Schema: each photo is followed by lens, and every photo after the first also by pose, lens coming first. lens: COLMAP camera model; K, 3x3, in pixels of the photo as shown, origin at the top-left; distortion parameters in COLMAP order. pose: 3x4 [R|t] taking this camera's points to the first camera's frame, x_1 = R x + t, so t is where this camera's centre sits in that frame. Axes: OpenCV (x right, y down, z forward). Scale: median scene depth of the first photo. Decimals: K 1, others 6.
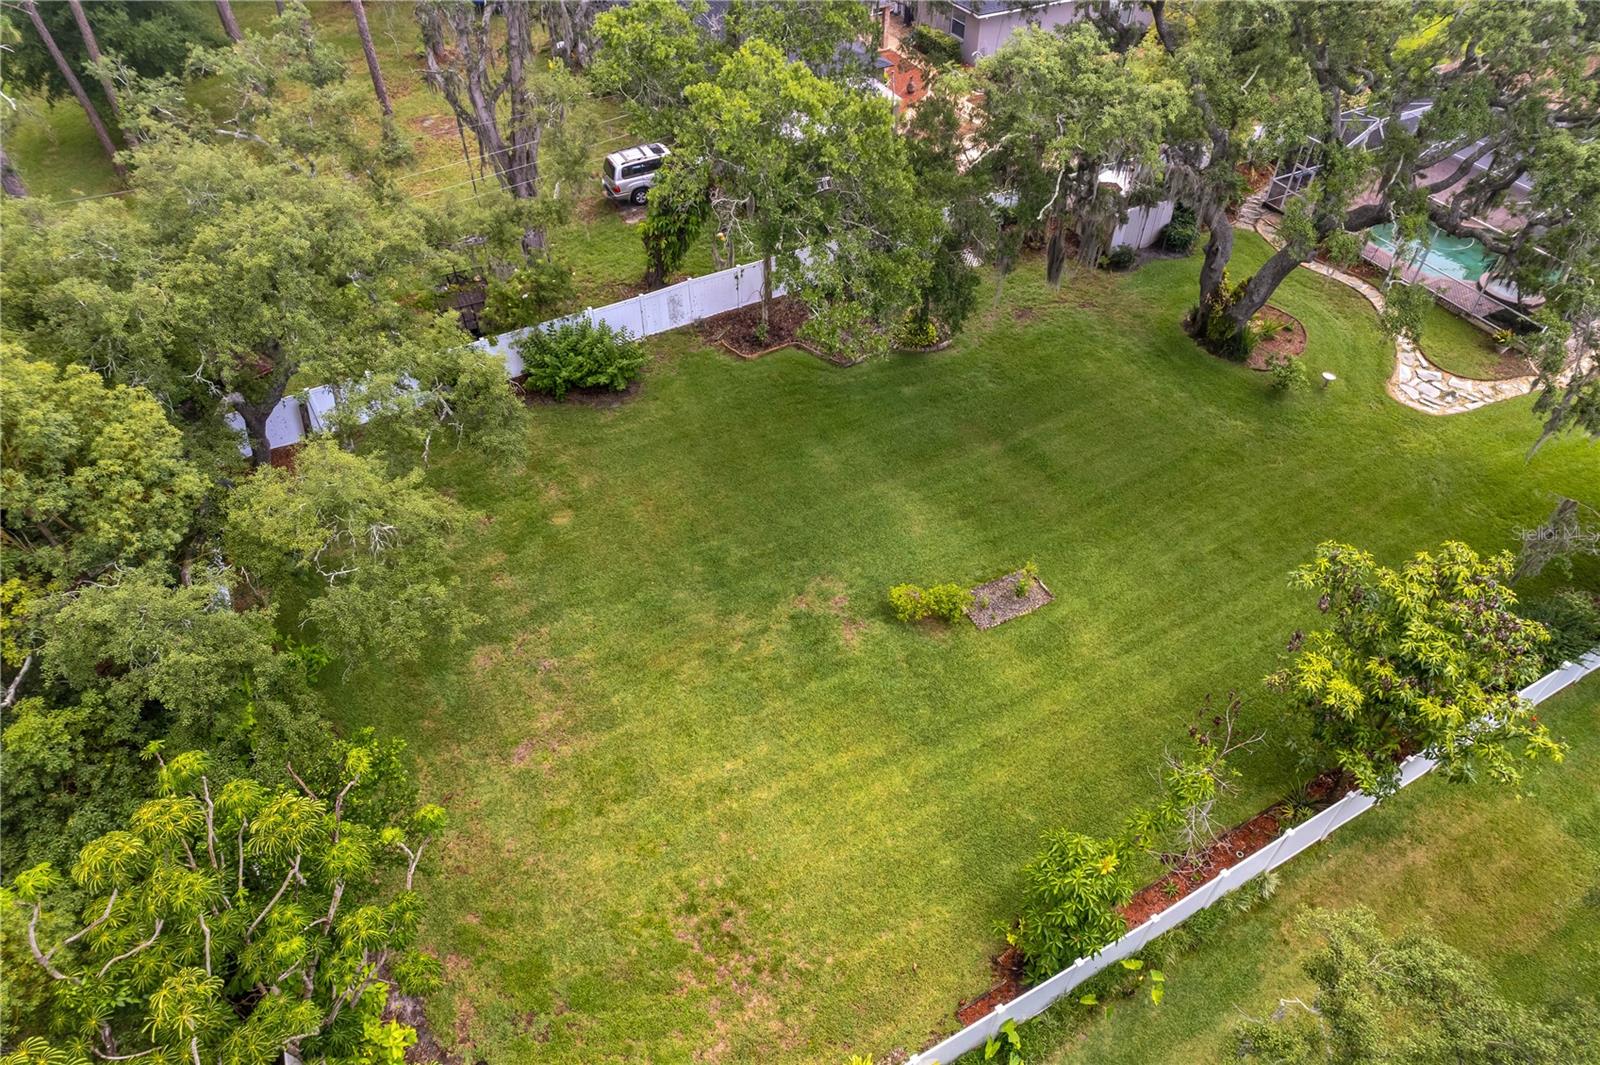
lens RADIAL K [[1019.6, 0, 799.6], [0, 1019.6, 537.3], [0, 0, 1]] dist [-0.060030, 0.053281]
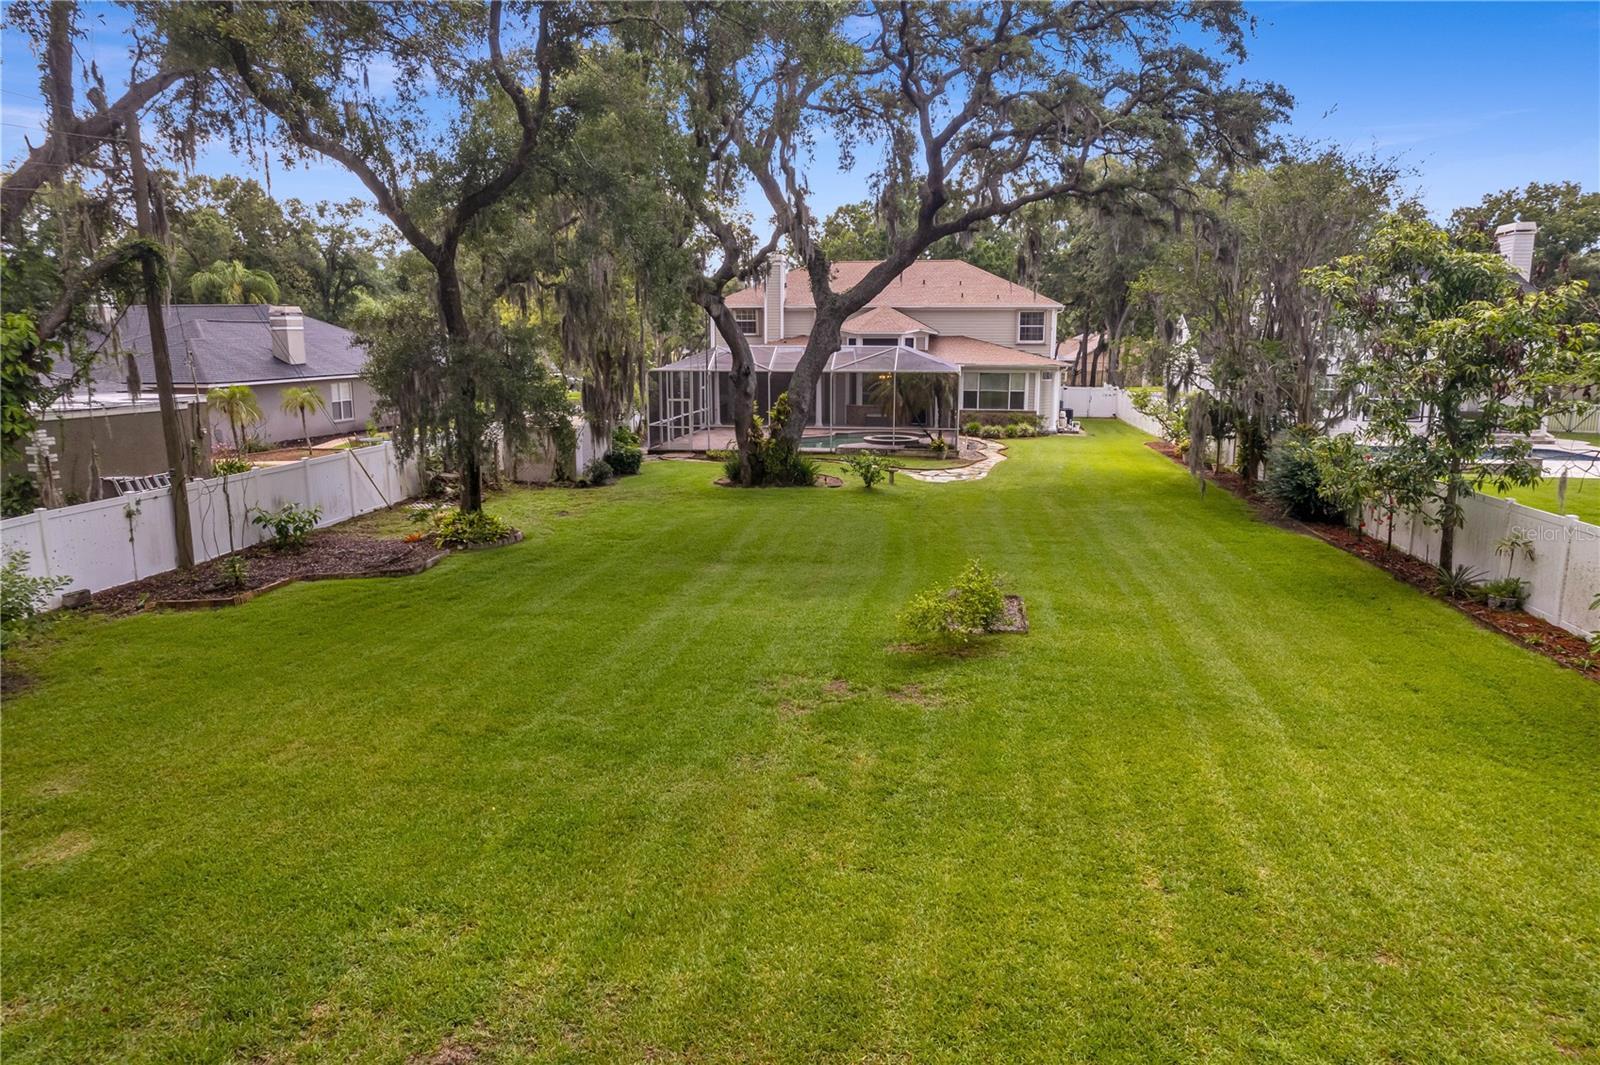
lens RADIAL K [[1019.6, 0, 805.9], [0, 1019.6, 532.2], [0, 0, 1]] dist [-0.060030, 0.053281]
pose [[0.593245, -0.150347, 0.790858, -0.284566], [0.574061, 0.767736, -0.284668, 0.110016], [-0.564371, 0.622878, 0.541764, 0.552069]]
